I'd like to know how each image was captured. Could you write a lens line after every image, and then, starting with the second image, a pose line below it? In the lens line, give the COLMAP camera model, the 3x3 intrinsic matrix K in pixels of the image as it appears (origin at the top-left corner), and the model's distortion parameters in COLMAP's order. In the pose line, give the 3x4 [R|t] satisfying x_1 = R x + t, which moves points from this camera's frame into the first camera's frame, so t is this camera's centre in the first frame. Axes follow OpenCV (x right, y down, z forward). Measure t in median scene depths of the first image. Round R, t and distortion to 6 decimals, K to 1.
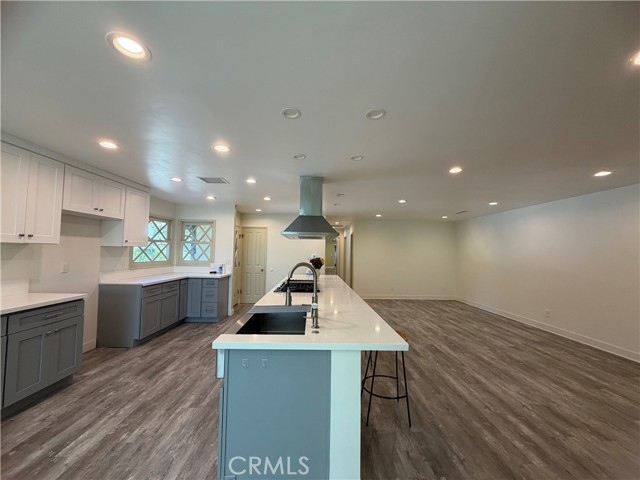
lens RADIAL K [[257.3, 0, 320.0], [0, 257.3, 240.0], [0, 0, 1]] dist [-0.000765, -0.000078]
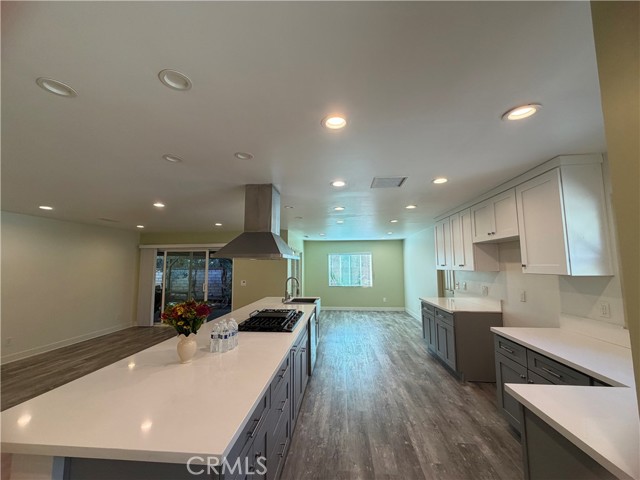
lens RADIAL K [[257.3, 0, 320.0], [0, 257.3, 240.0], [0, 0, 1]] dist [-0.000765, -0.000078]
pose [[-0.994543, -0.003806, 0.104260, -0.354453], [-0.018567, 0.989840, -0.140970, 0.050200], [-0.102664, -0.142137, -0.984509, 2.112777]]
